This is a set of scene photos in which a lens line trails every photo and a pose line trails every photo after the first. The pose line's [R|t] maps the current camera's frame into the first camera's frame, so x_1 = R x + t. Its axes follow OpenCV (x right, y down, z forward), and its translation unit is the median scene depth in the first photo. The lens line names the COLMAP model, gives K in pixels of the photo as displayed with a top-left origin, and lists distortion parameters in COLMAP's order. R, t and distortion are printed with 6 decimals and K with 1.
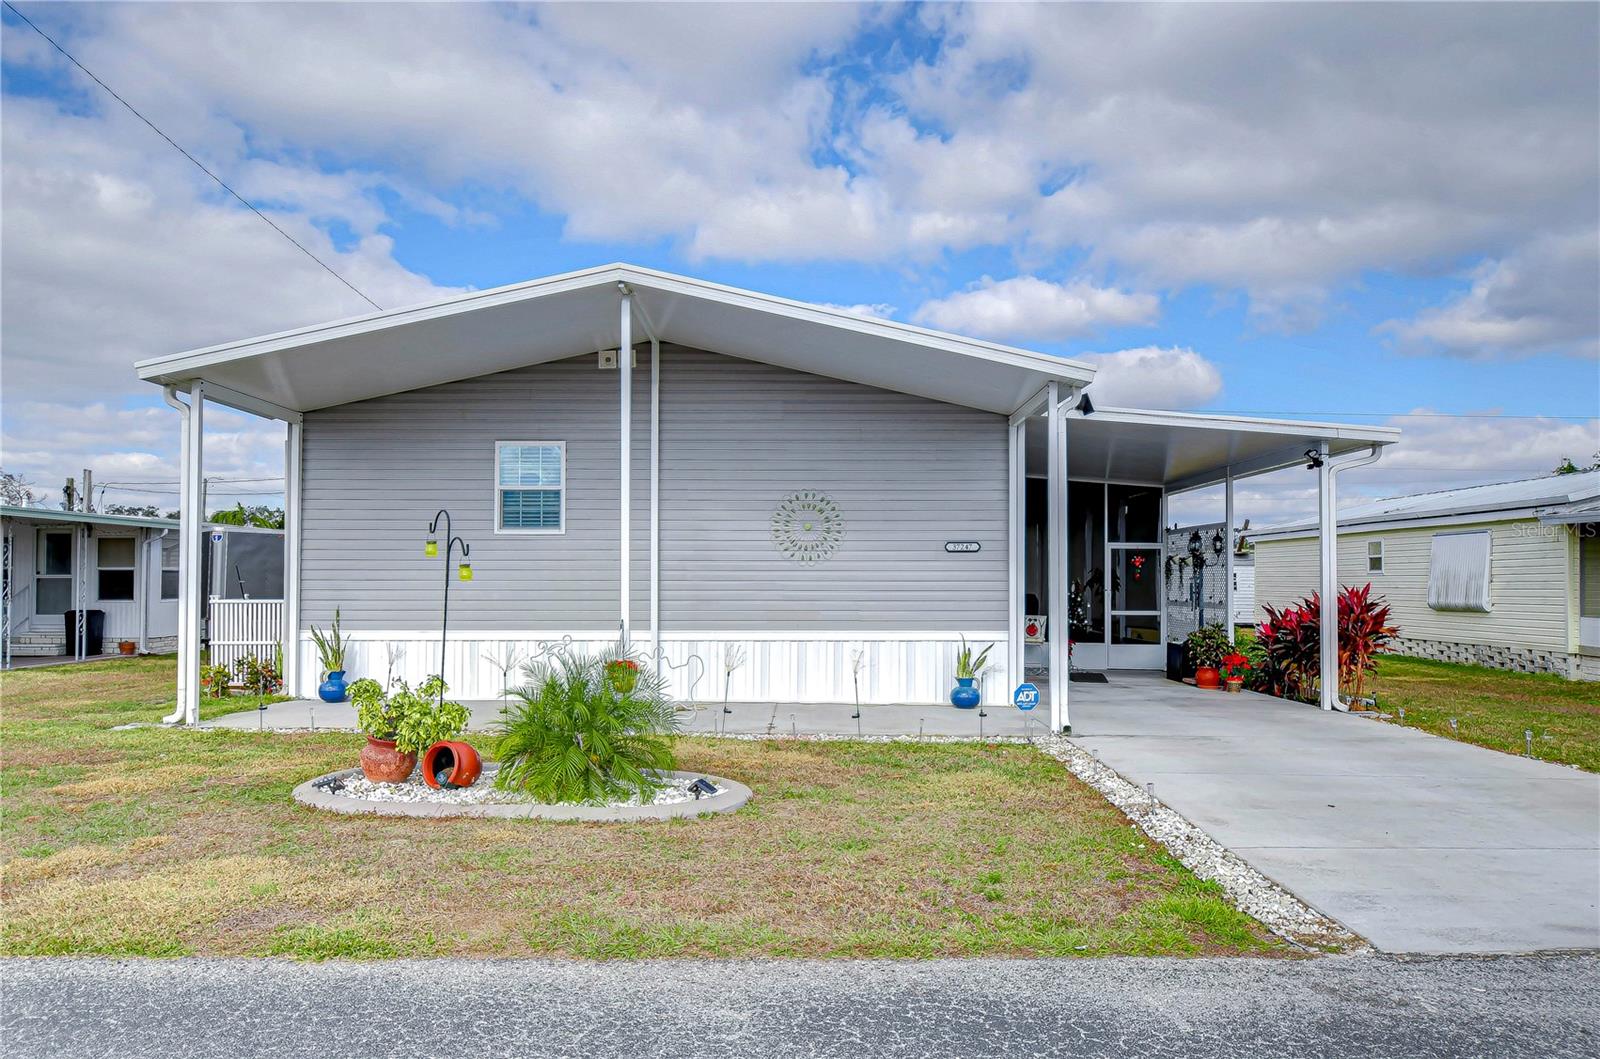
lens RADIAL K [[1073.3, 0, 858.6], [0, 1073.3, 577.7], [0, 0, 1]] dist [-0.011384, 0.002280]
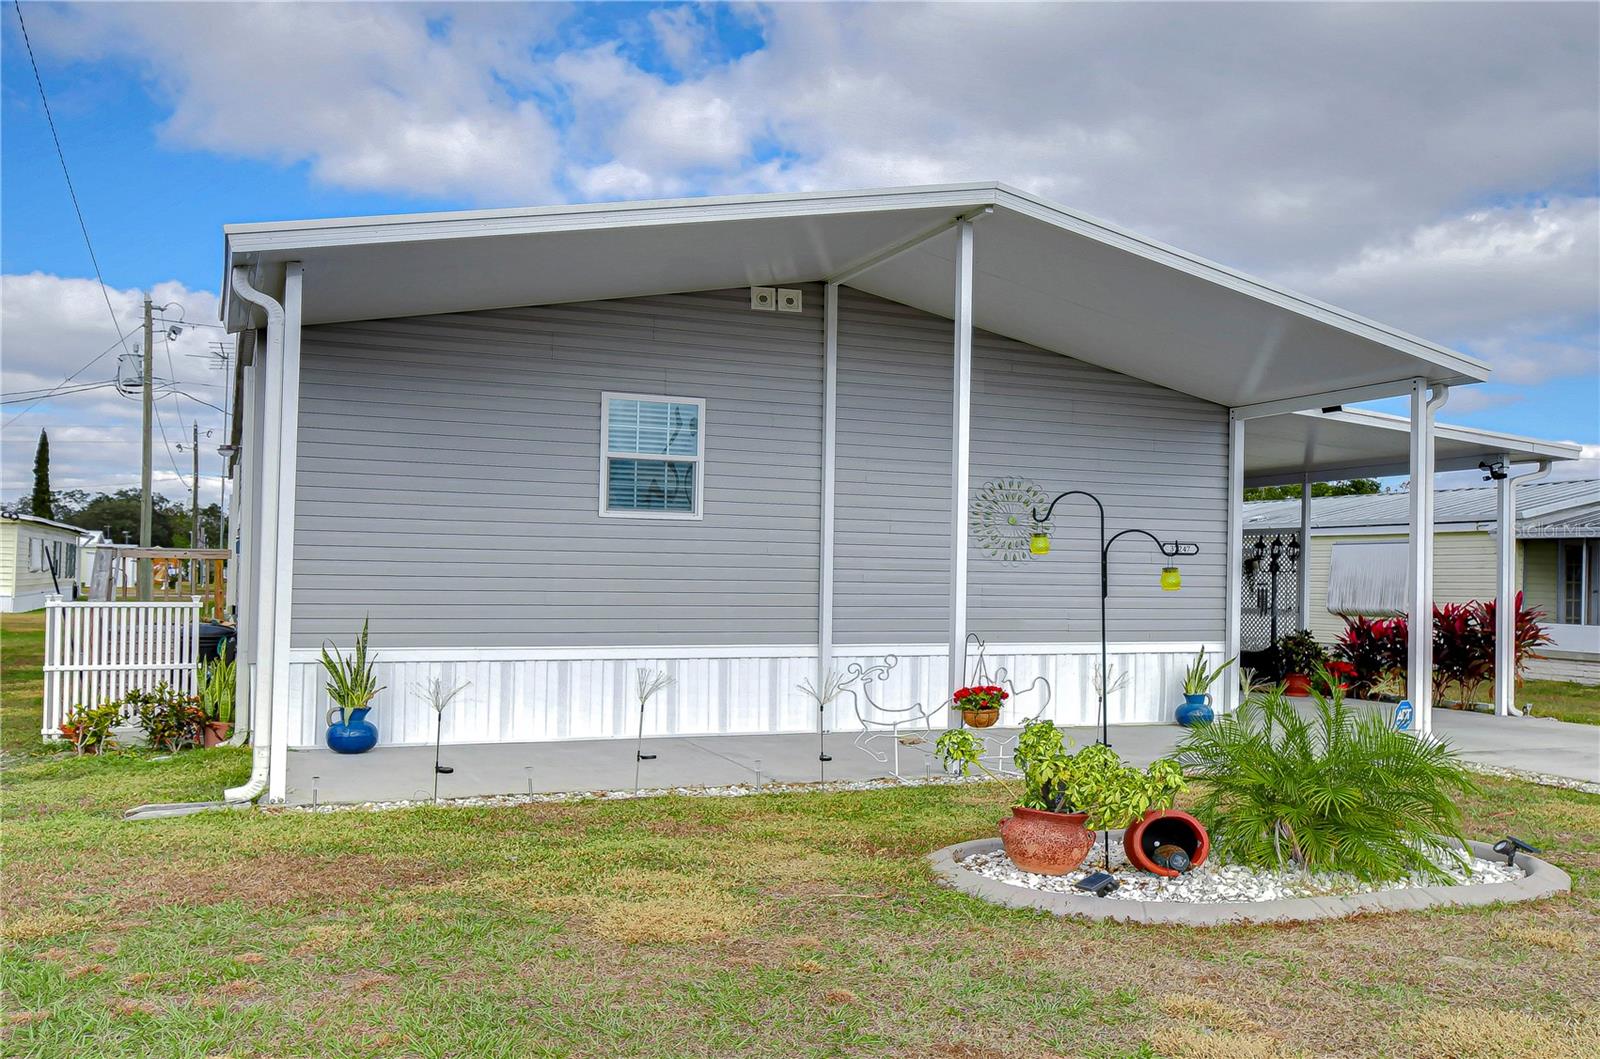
lens RADIAL K [[1140.1, 0, 797.2], [0, 1140.1, 575.0], [0, 0, 1]] dist [-0.007072, 0.000168]
pose [[0.924233, 0.012421, 0.381627, -0.522142], [-0.013430, 0.999910, -0.000018, -0.002073], [-0.381593, -0.005109, 0.924316, 0.218192]]
